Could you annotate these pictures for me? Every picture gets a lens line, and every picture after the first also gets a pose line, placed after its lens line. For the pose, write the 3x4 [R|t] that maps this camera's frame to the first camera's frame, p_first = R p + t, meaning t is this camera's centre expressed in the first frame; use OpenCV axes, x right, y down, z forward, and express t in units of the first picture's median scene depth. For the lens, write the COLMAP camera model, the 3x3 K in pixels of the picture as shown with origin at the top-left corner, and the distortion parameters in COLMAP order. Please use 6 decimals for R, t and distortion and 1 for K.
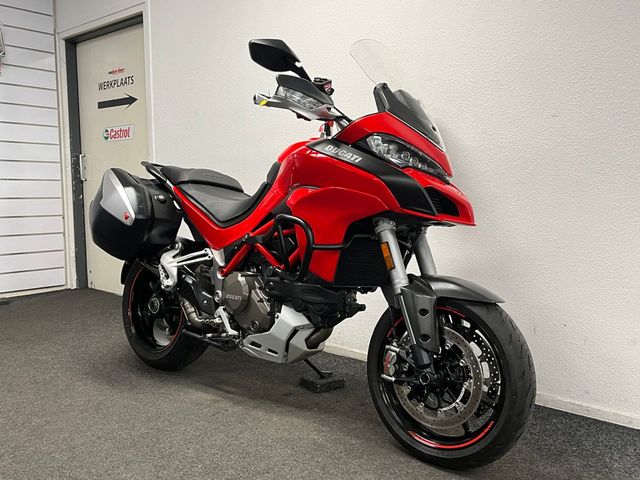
lens RADIAL K [[578.0, 0, 320.1], [0, 578.0, 242.3], [0, 0, 1]] dist [0.041410, 0.011906]
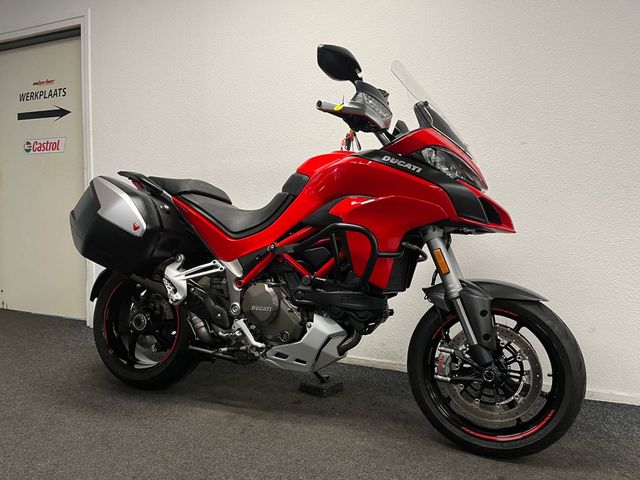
lens RADIAL K [[475.1, 0, 320.4], [0, 475.1, 239.5], [0, 0, 1]] dist [0.031223, -0.018336]
pose [[0.951890, -0.007426, 0.306351, -0.312674], [0.018036, 0.999331, -0.031818, 0.005575], [-0.305910, 0.035812, 0.951387, 0.208614]]
